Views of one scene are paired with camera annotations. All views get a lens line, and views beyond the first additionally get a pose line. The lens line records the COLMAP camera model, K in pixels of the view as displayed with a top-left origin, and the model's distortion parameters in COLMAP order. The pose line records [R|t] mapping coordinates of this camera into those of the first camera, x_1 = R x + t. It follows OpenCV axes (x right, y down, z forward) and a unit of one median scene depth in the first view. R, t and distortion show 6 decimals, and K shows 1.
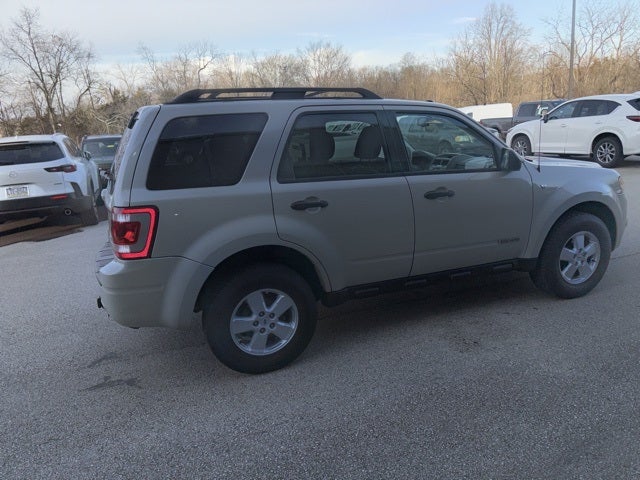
lens RADIAL K [[475.4, 0, 320.0], [0, 475.4, 240.0], [0, 0, 1]] dist [0.056956, -0.066474]
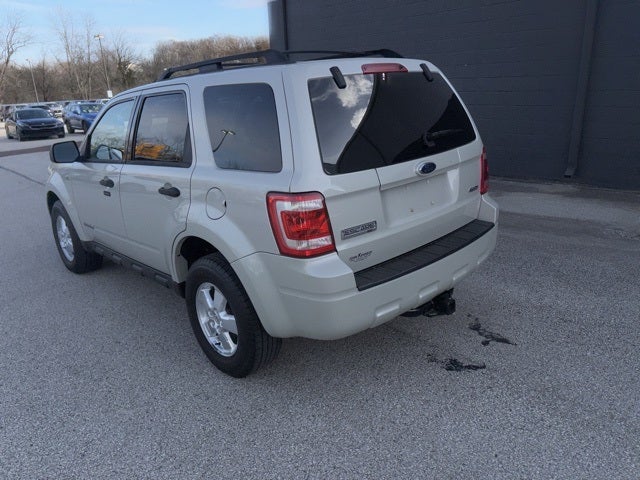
lens RADIAL K [[484.5, 0, 321.7], [0, 484.5, 233.4], [0, 0, 1]] dist [0.063720, -0.073750]
pose [[-0.362910, -0.190606, 0.912121, -1.110495], [0.304074, 0.901048, 0.309276, -0.290763], [-0.880815, 0.389592, -0.269041, 1.391596]]
